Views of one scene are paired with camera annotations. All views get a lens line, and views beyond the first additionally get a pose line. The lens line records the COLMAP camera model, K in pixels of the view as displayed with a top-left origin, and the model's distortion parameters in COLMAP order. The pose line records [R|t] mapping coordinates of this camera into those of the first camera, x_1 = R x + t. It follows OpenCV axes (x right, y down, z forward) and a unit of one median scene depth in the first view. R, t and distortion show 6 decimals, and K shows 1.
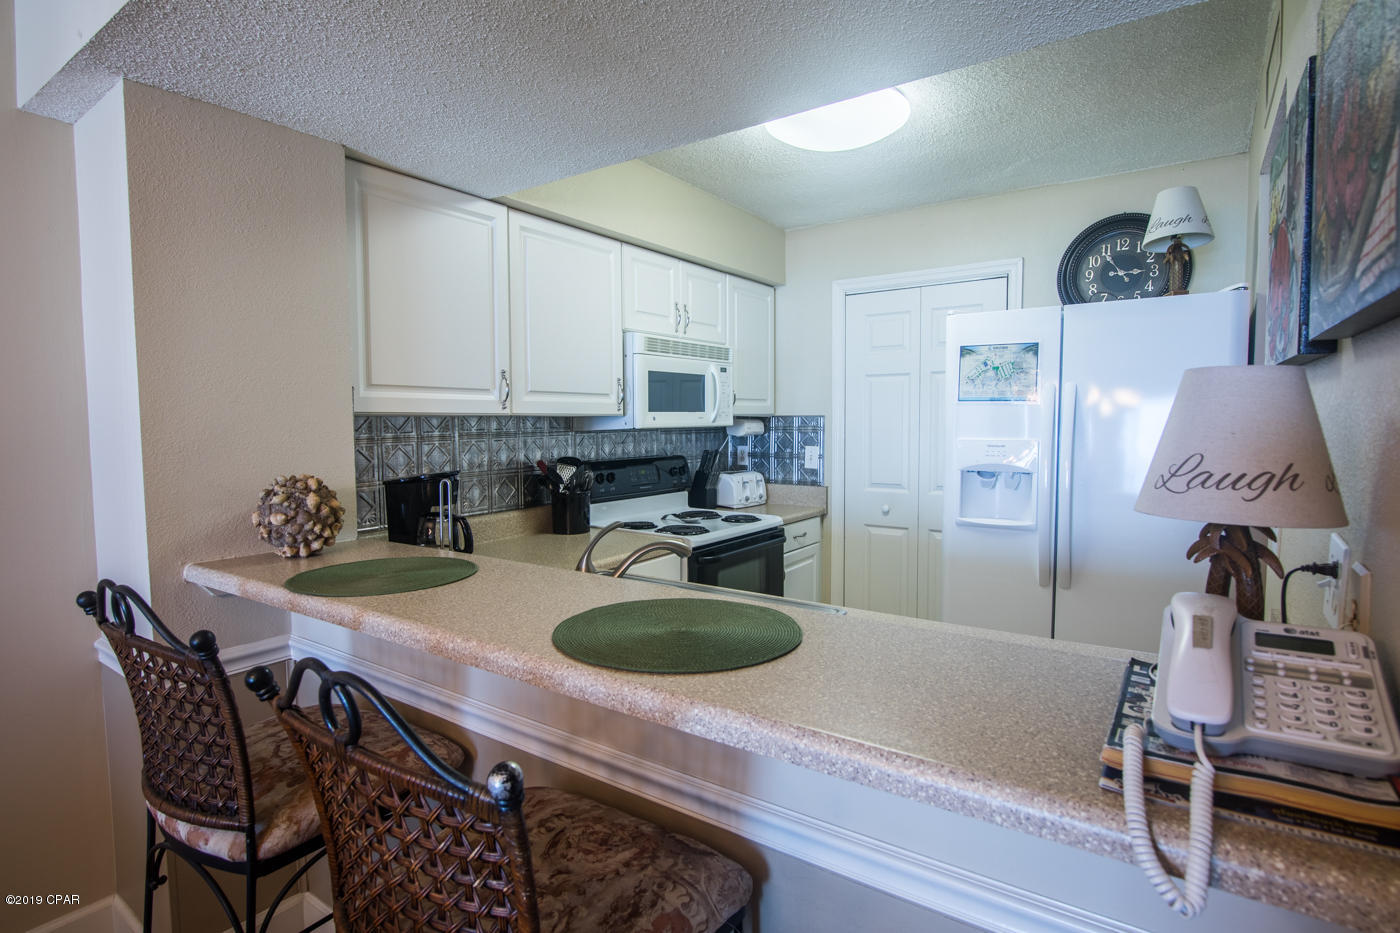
lens RADIAL K [[715.1, 0, 700.0], [0, 715.1, 466.5], [0, 0, 1]] dist [-0.016966, -0.000534]
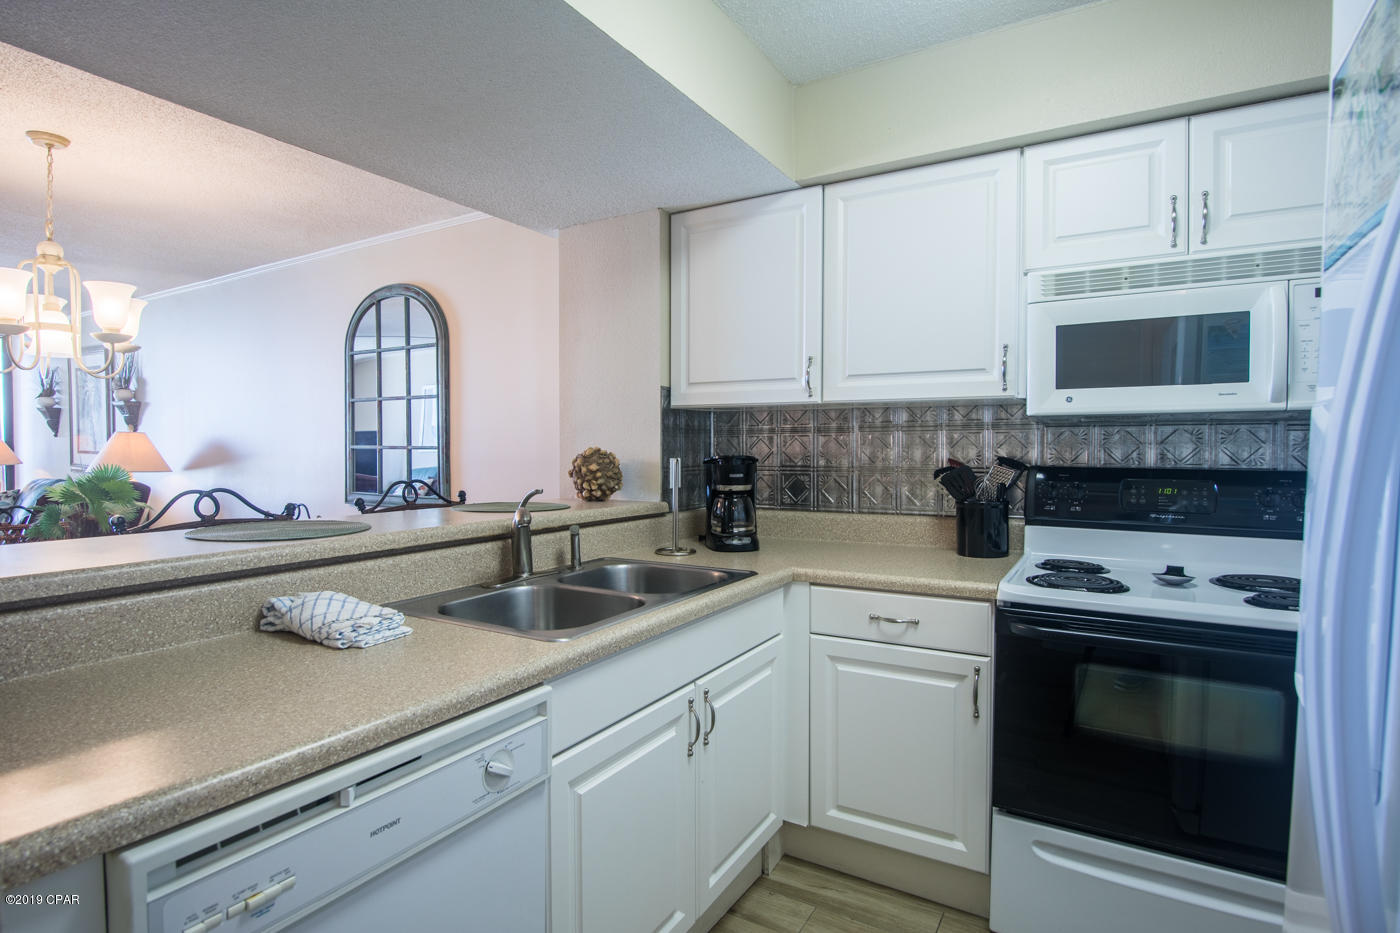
lens RADIAL K [[715.1, 0, 700.0], [0, 715.1, 466.5], [0, 0, 1]] dist [-0.016966, -0.000534]
pose [[0.068618, 0.034137, -0.997059, 0.520386], [-0.066683, 0.997336, 0.029557, -0.004018], [0.995412, 0.064459, 0.070712, 0.601241]]
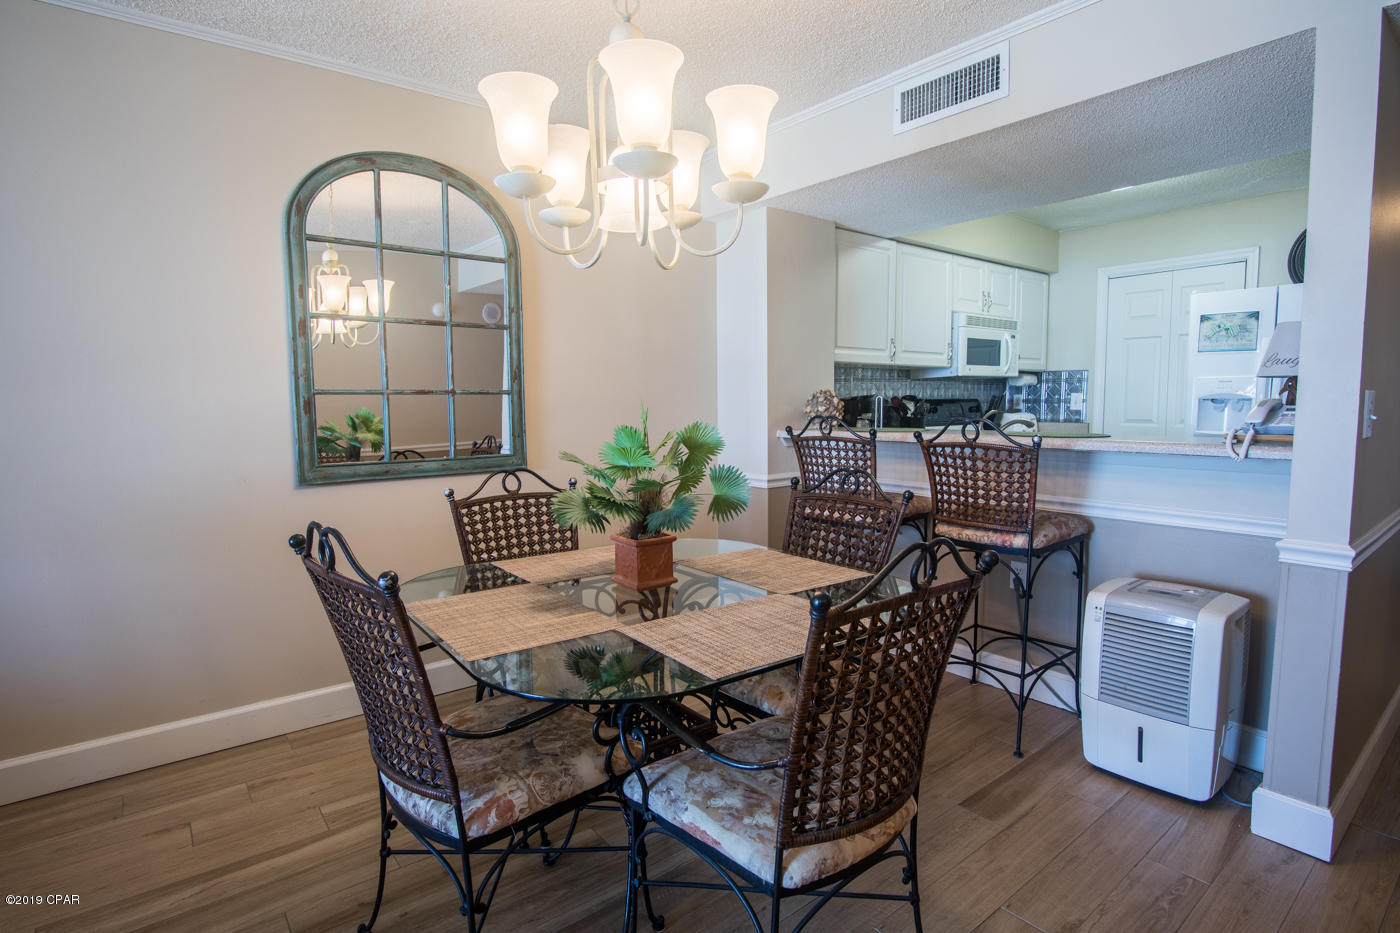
lens RADIAL K [[715.1, 0, 700.0], [0, 715.1, 466.5], [0, 0, 1]] dist [-0.016966, -0.000534]
pose [[0.959506, 0.023237, -0.280729, -0.174160], [-0.014704, 0.999365, 0.032467, 0.092643], [0.281305, -0.027025, 0.959238, -0.583704]]
